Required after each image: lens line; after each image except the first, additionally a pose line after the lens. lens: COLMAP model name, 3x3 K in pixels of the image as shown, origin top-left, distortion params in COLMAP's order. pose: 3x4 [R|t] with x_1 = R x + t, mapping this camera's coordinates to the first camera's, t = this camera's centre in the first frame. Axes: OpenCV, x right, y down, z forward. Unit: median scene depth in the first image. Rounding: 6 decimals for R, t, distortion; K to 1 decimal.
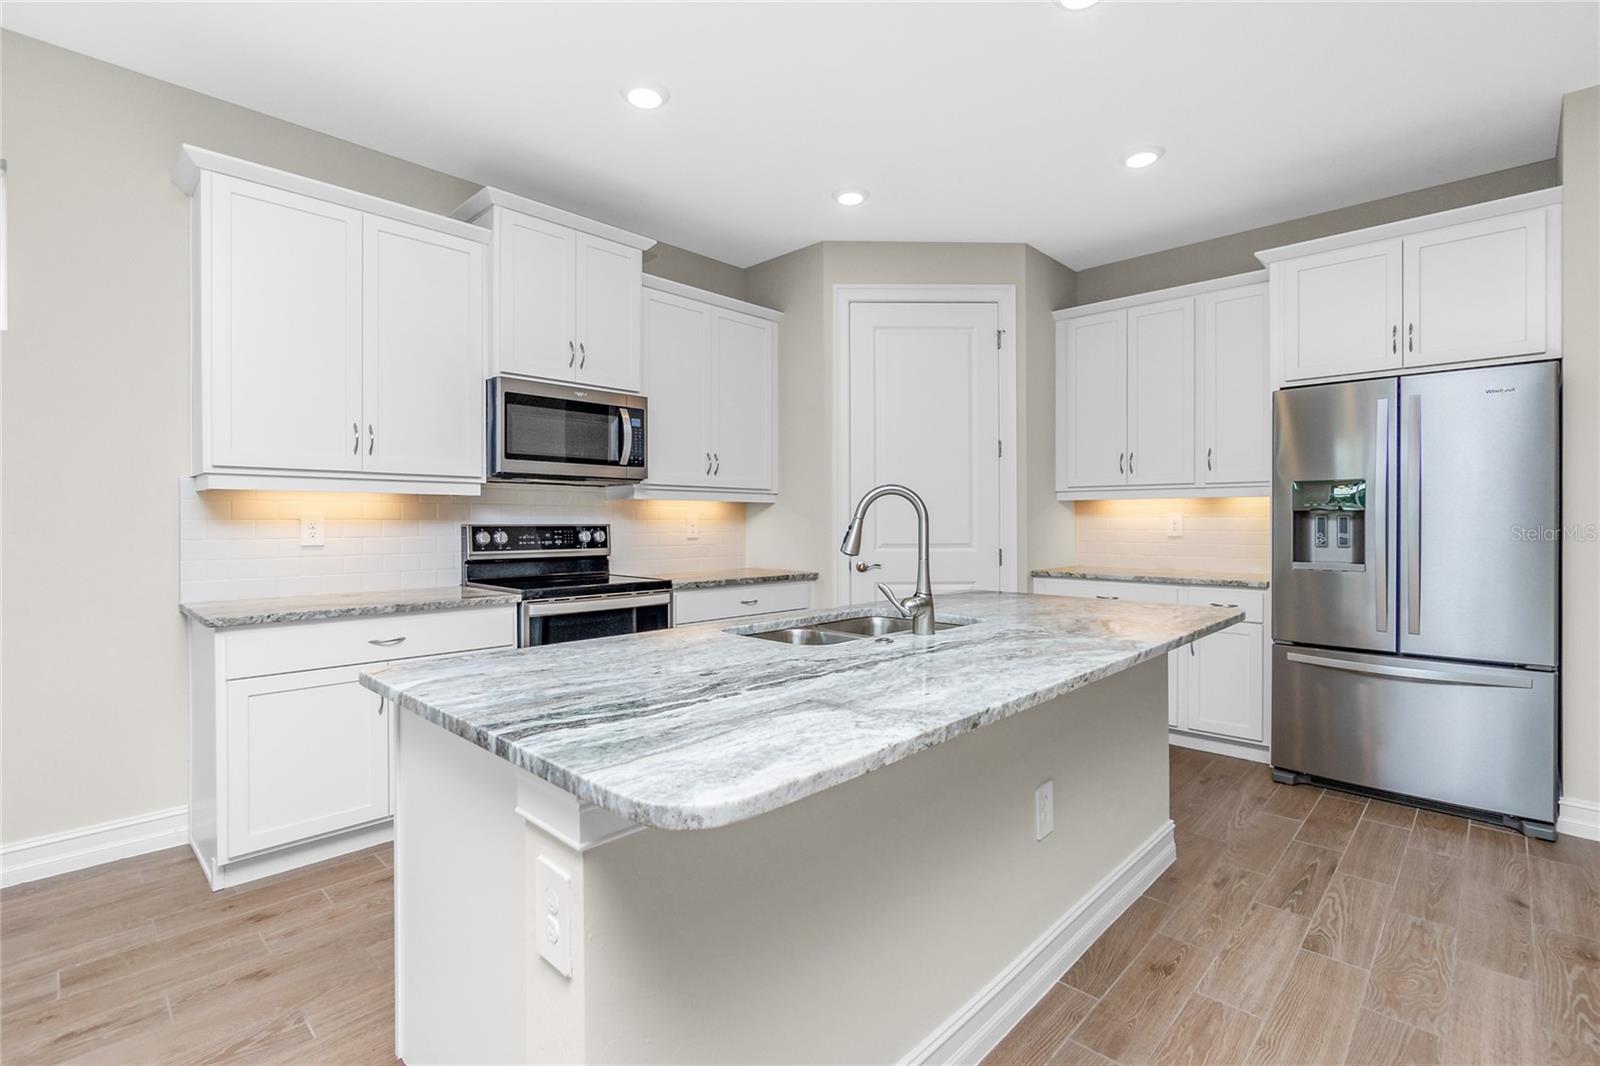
lens RADIAL K [[731.5, 0, 795.9], [0, 731.5, 526.5], [0, 0, 1]] dist [-0.033694, 0.012313]
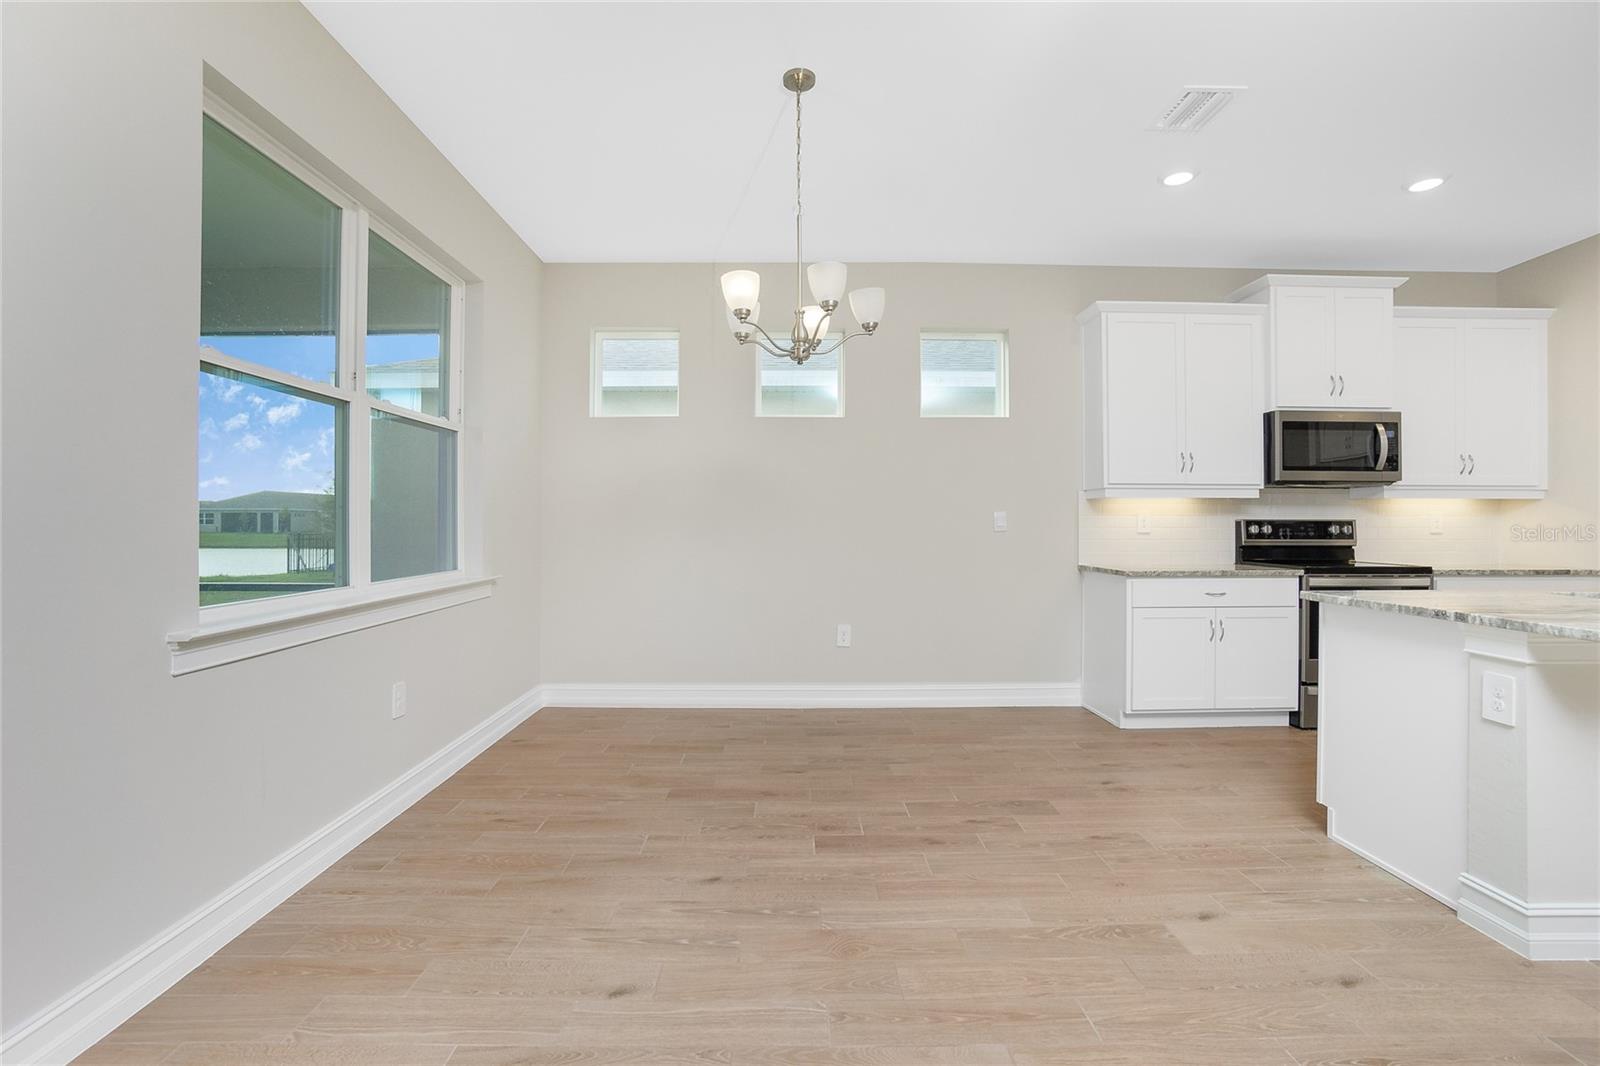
lens RADIAL K [[709.4, 0, 803.2], [0, 709.4, 523.2], [0, 0, 1]] dist [-0.058681, 0.021915]
pose [[0.699640, 0.000609, -0.714495, -0.091816], [-0.006704, 0.999961, -0.005712, 0.016826], [0.714464, 0.008787, 0.699617, -0.492565]]
